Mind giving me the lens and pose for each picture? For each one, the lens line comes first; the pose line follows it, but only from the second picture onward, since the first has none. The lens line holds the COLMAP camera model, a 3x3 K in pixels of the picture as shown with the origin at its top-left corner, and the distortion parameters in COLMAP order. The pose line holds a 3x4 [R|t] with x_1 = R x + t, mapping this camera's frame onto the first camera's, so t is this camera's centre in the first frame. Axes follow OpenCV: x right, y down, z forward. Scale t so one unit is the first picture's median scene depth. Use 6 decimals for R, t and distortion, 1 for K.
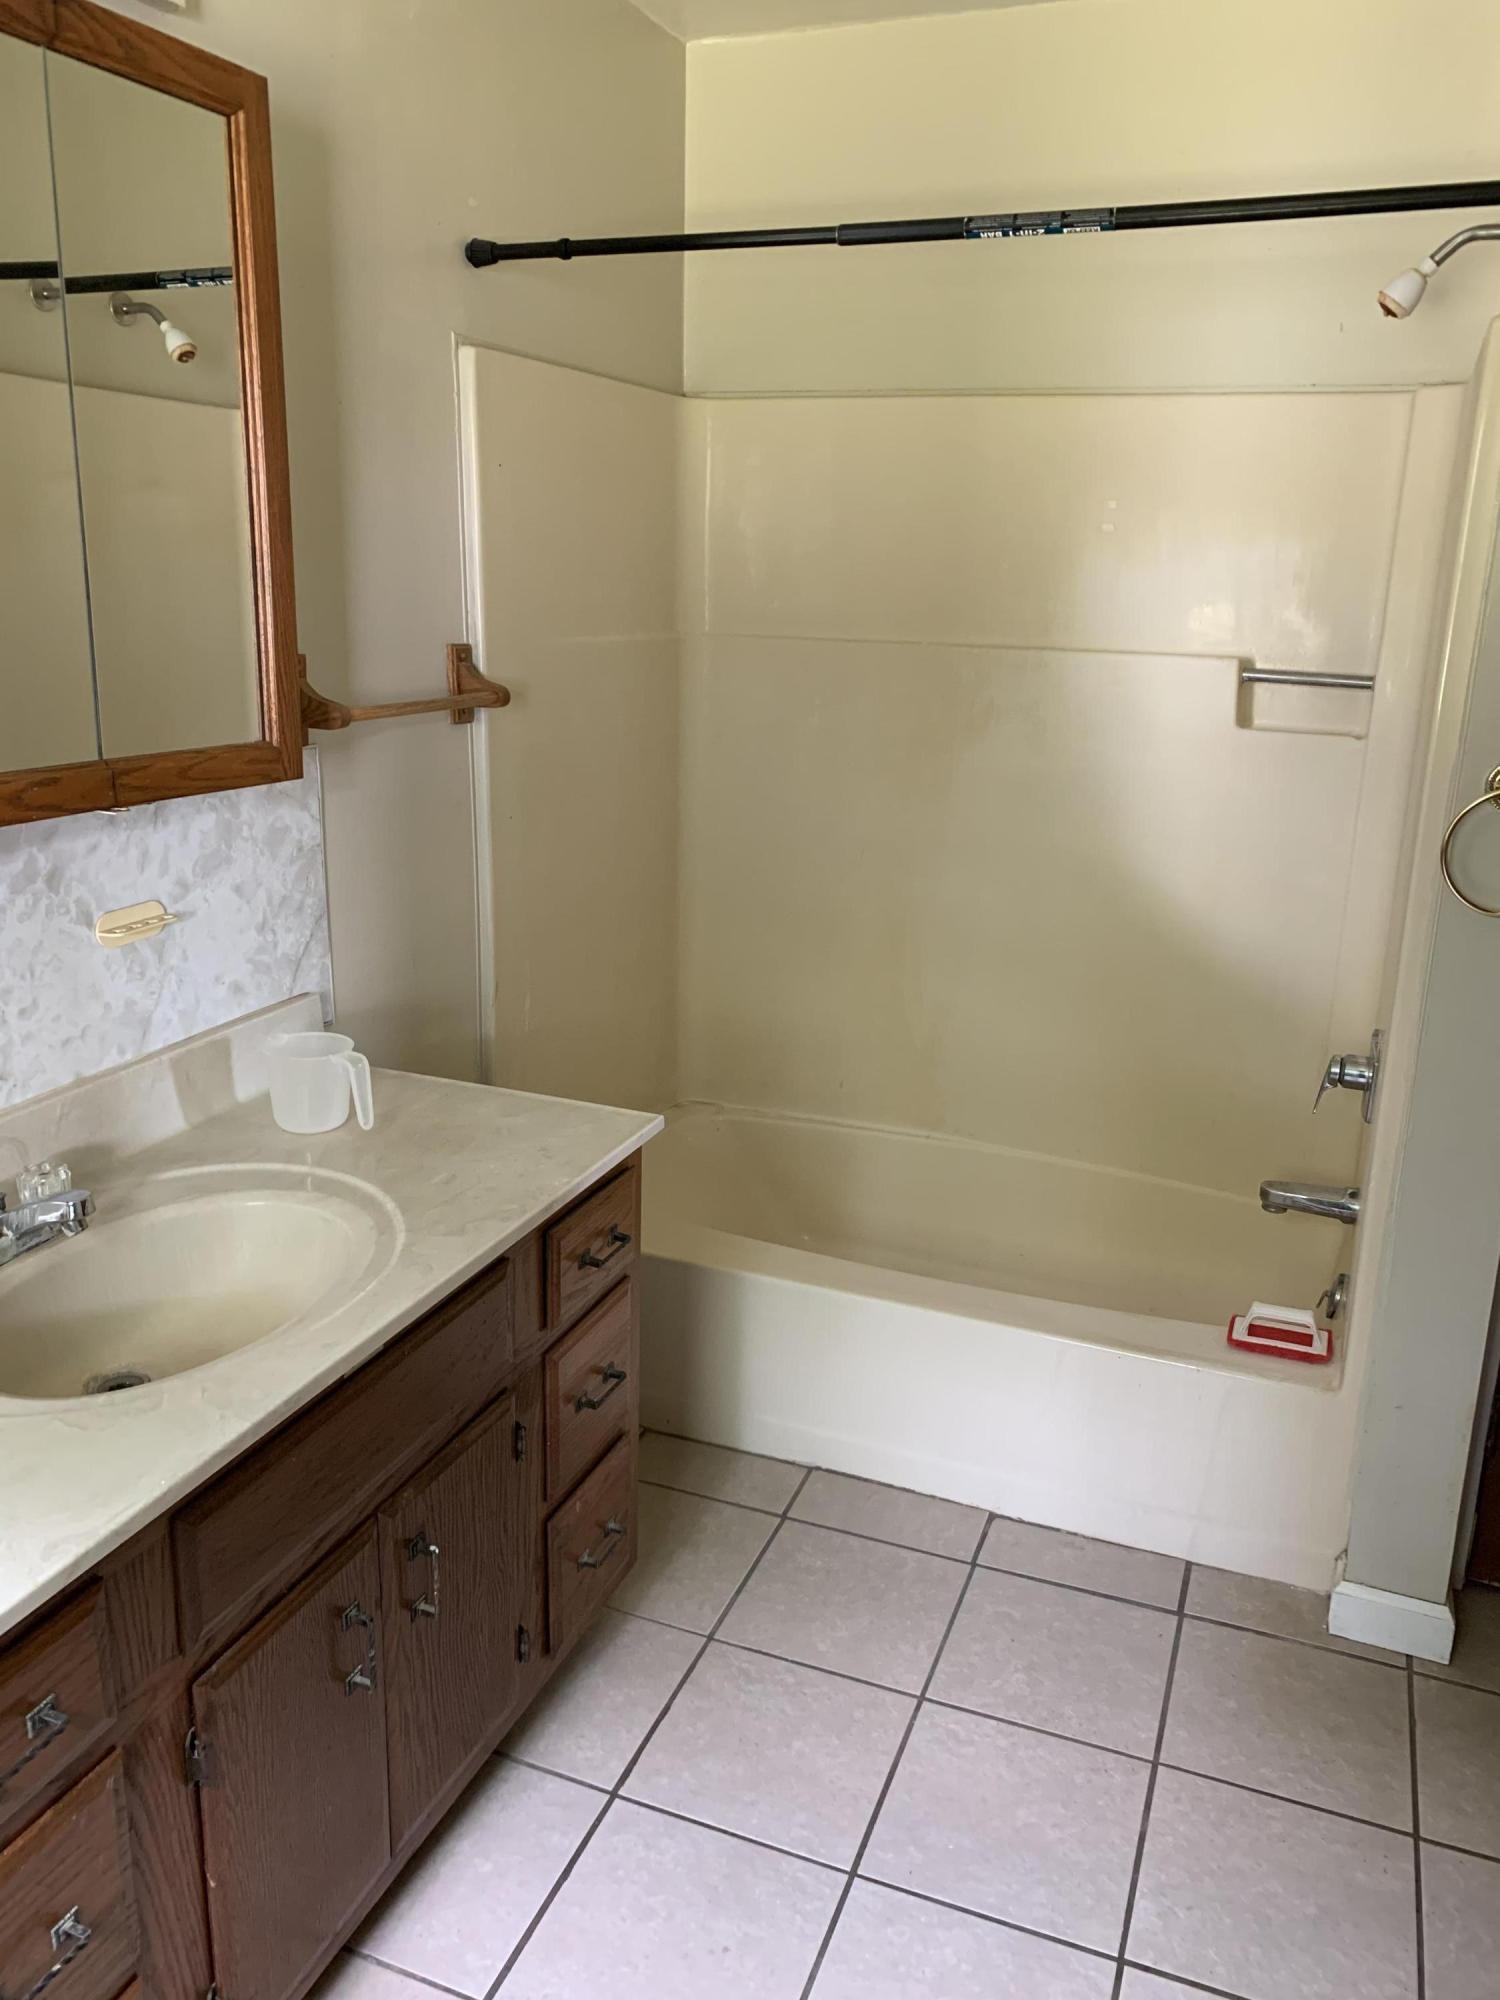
lens RADIAL K [[1541.9, 0, 746.5], [0, 1541.9, 989.6], [0, 0, 1]] dist [0.009267, -0.000695]
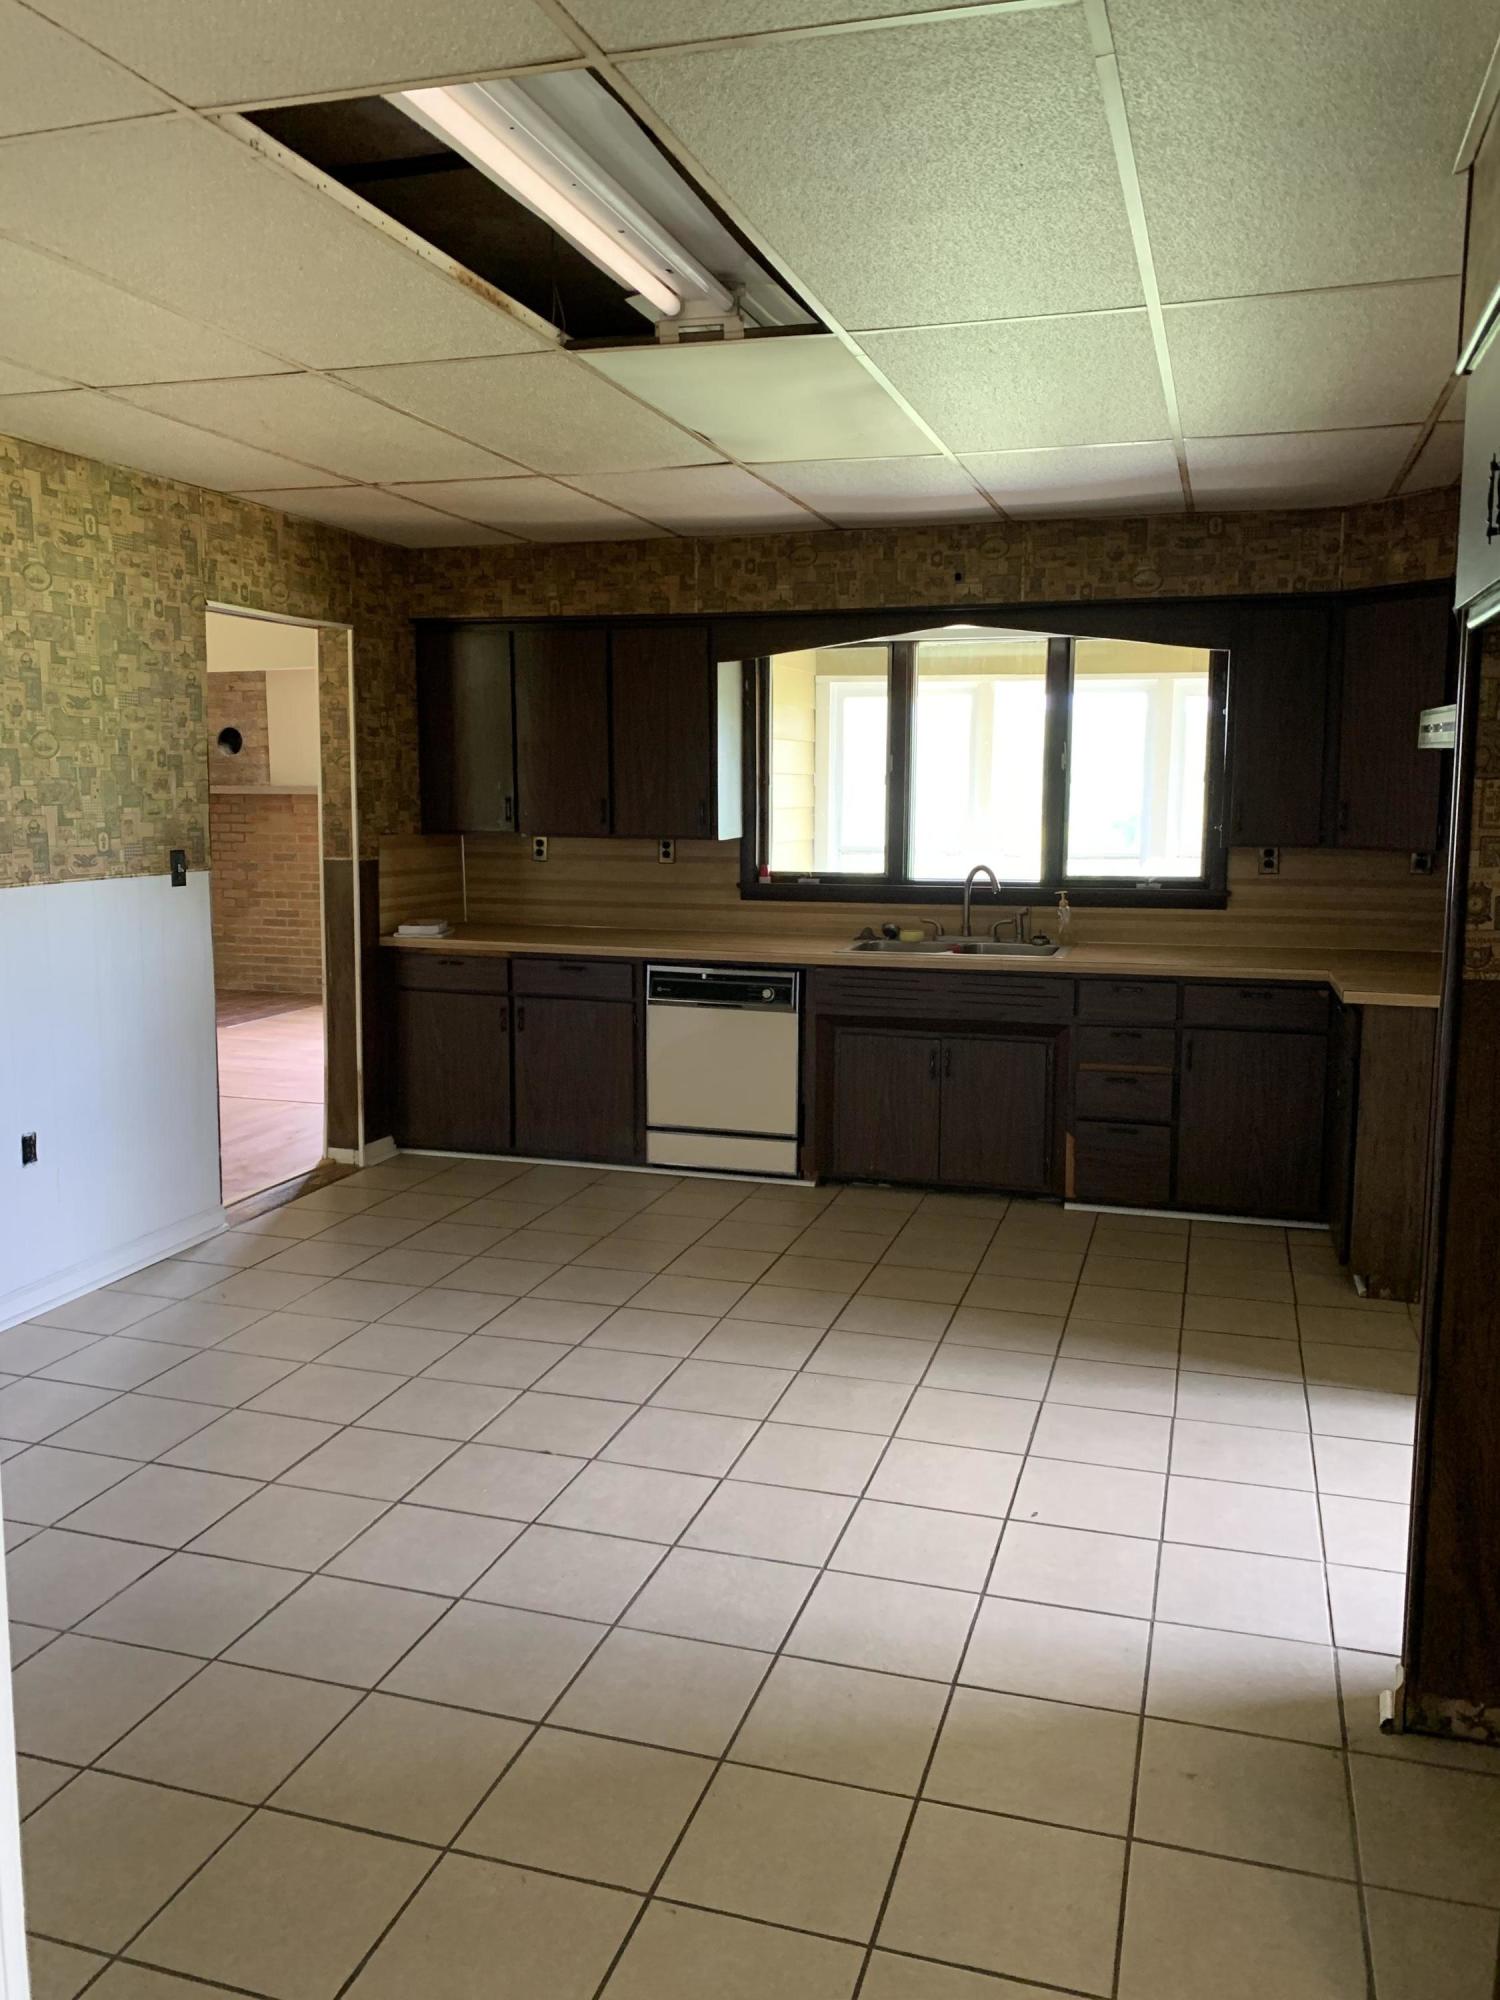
lens RADIAL K [[1541.9, 0, 752.3], [0, 1541.9, 1002.1], [0, 0, 1]] dist [0.009267, -0.000695]
pose [[0.997274, -0.023438, 0.069966, -0.075142], [0.033334, 0.989043, -0.143815, 0.051700], [-0.065829, 0.145756, 0.987128, -0.185561]]
